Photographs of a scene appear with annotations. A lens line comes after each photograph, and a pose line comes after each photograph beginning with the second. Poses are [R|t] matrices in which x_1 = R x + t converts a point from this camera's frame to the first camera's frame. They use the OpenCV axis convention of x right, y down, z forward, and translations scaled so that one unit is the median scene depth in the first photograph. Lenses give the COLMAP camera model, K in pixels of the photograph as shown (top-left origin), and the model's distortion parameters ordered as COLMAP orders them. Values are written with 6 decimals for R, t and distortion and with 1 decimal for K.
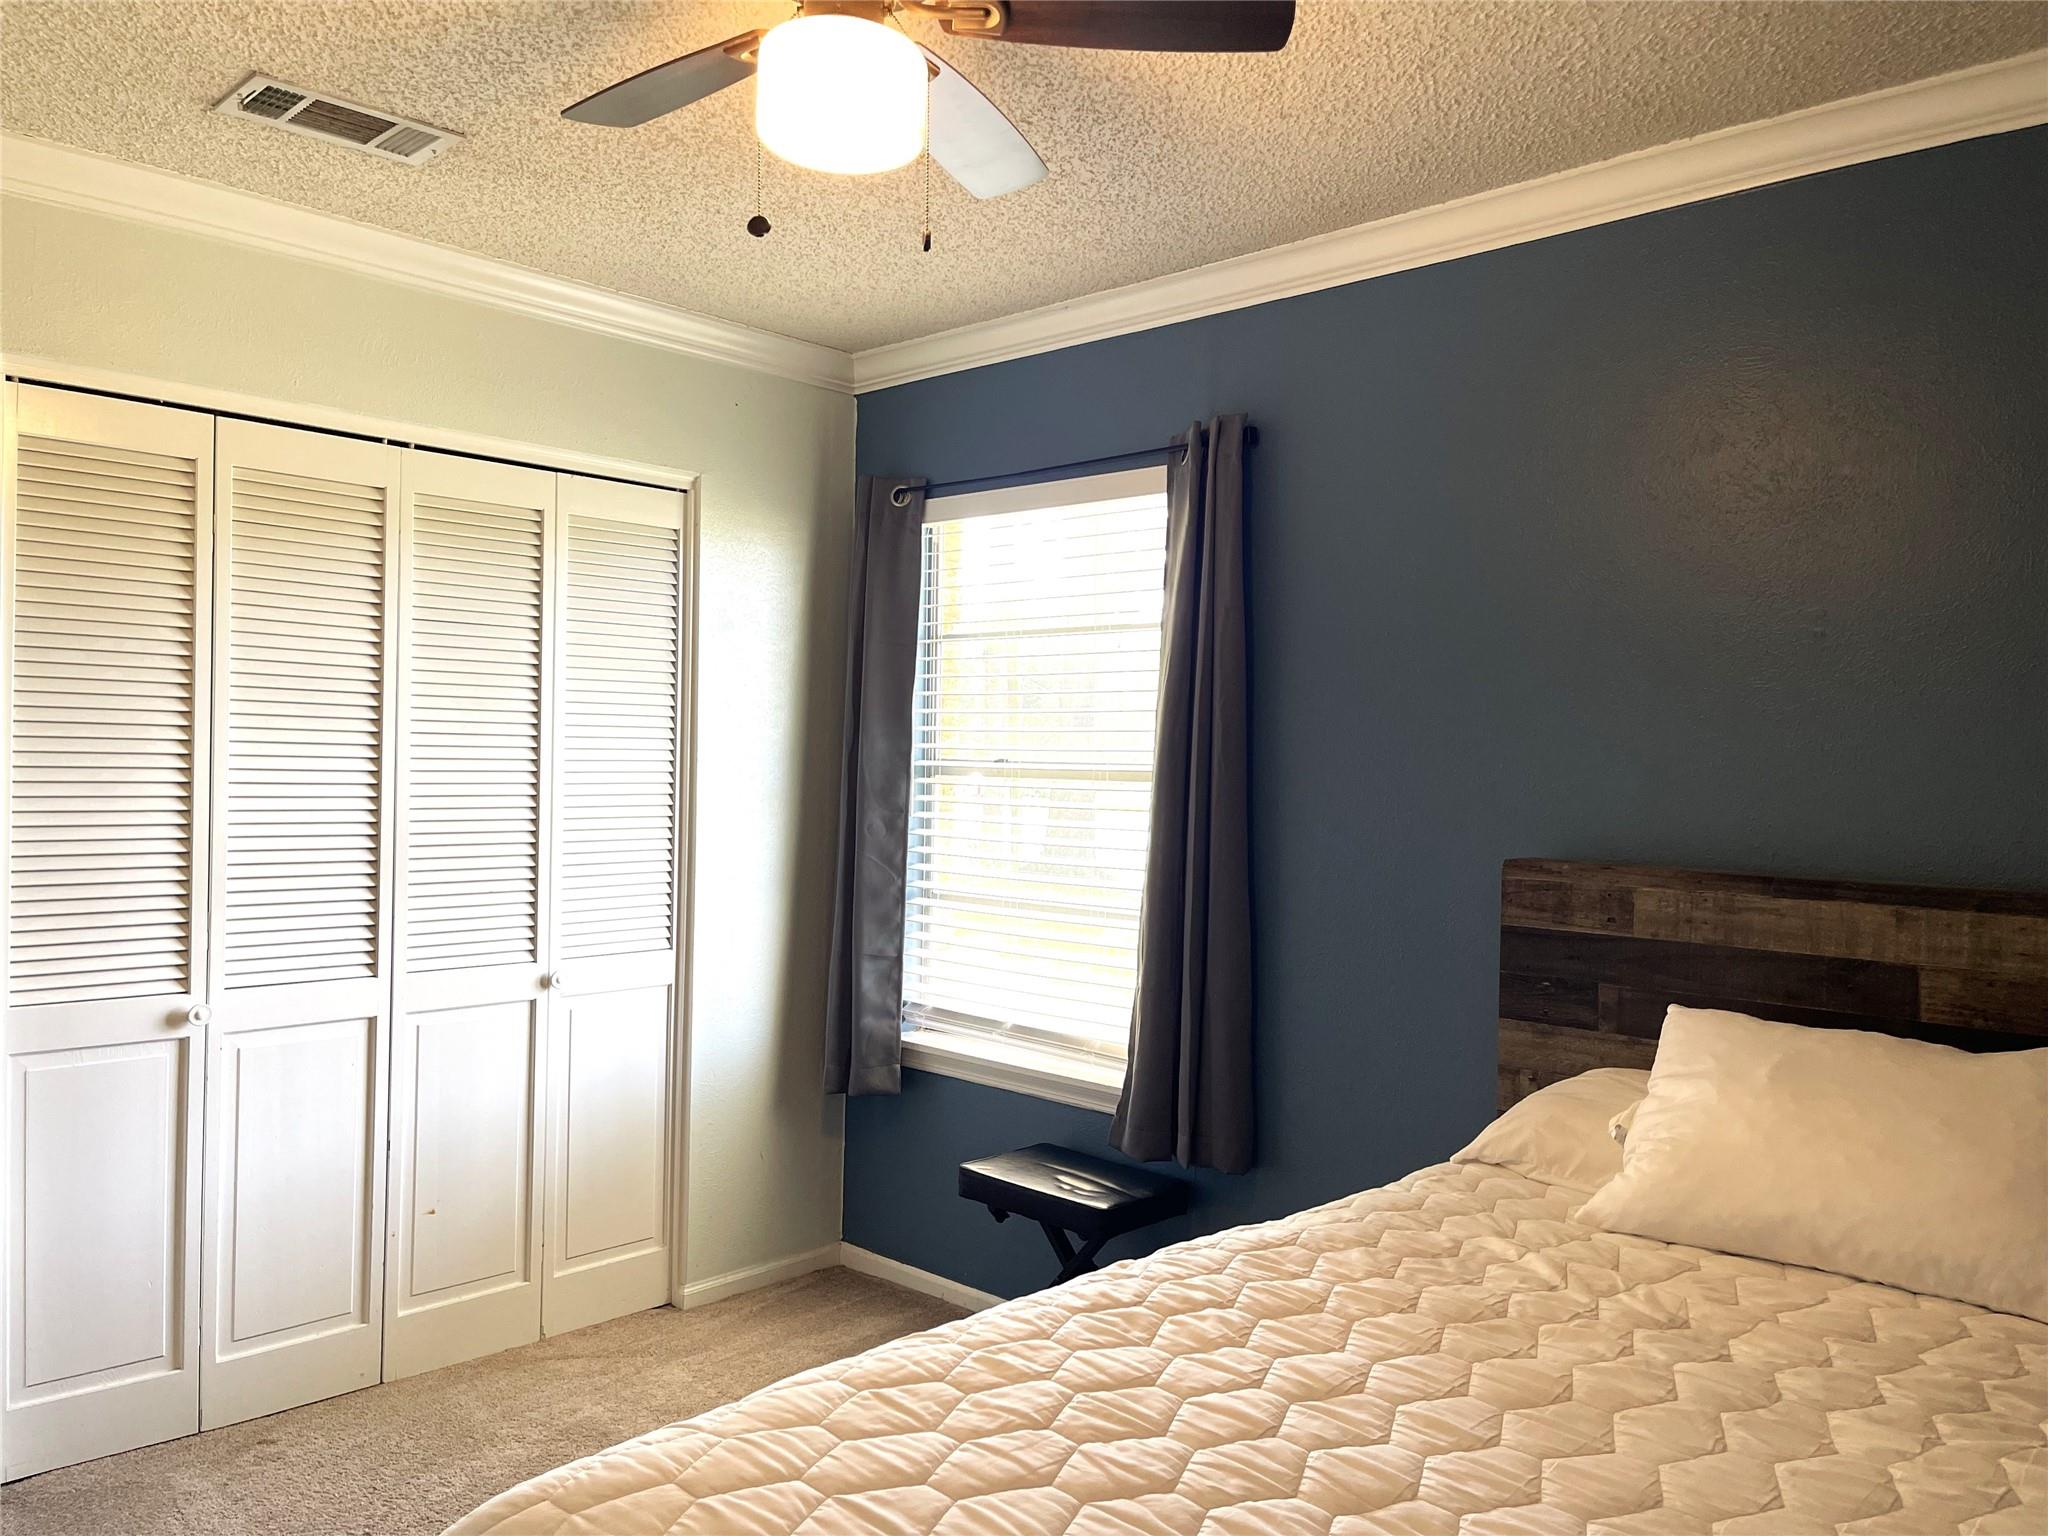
lens RADIAL K [[1536.5, 0, 1024.3], [0, 1536.5, 769.3], [0, 0, 1]] dist [0.024153, 0.000193]
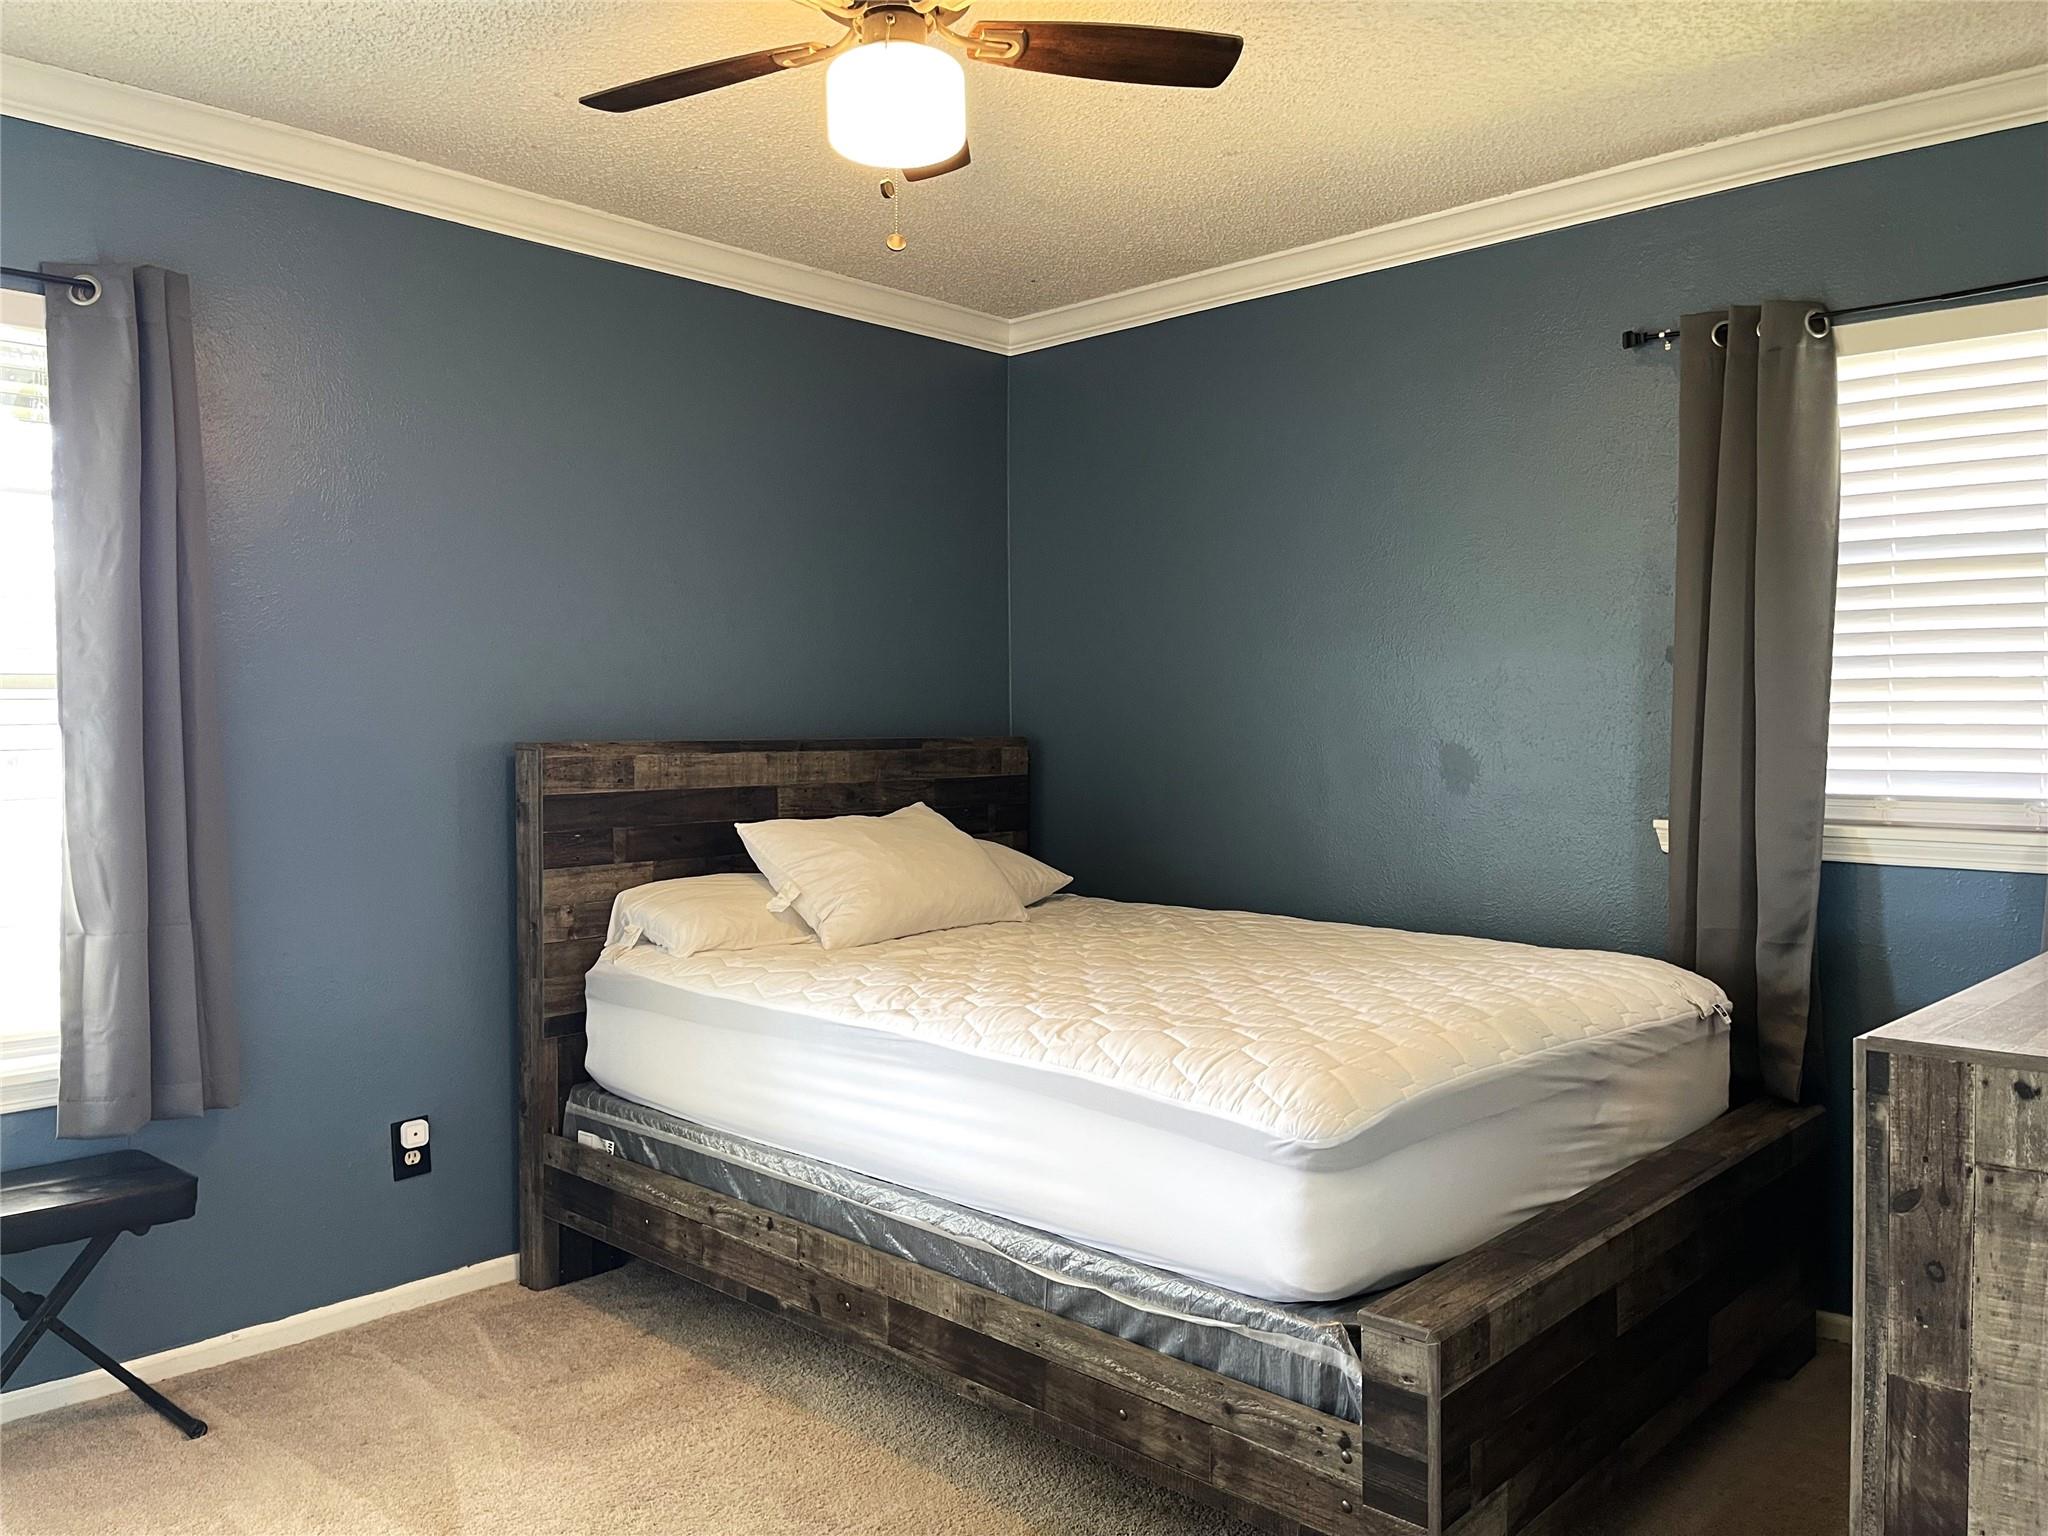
lens RADIAL K [[1536.5, 0, 1024.4], [0, 1536.5, 768.5], [0, 0, 1]] dist [0.024153, 0.000193]
pose [[-0.010672, -0.055025, 0.998428, -1.030026], [0.009981, 0.998429, 0.055132, 0.016056], [-0.999893, 0.010553, -0.010106, 0.687340]]
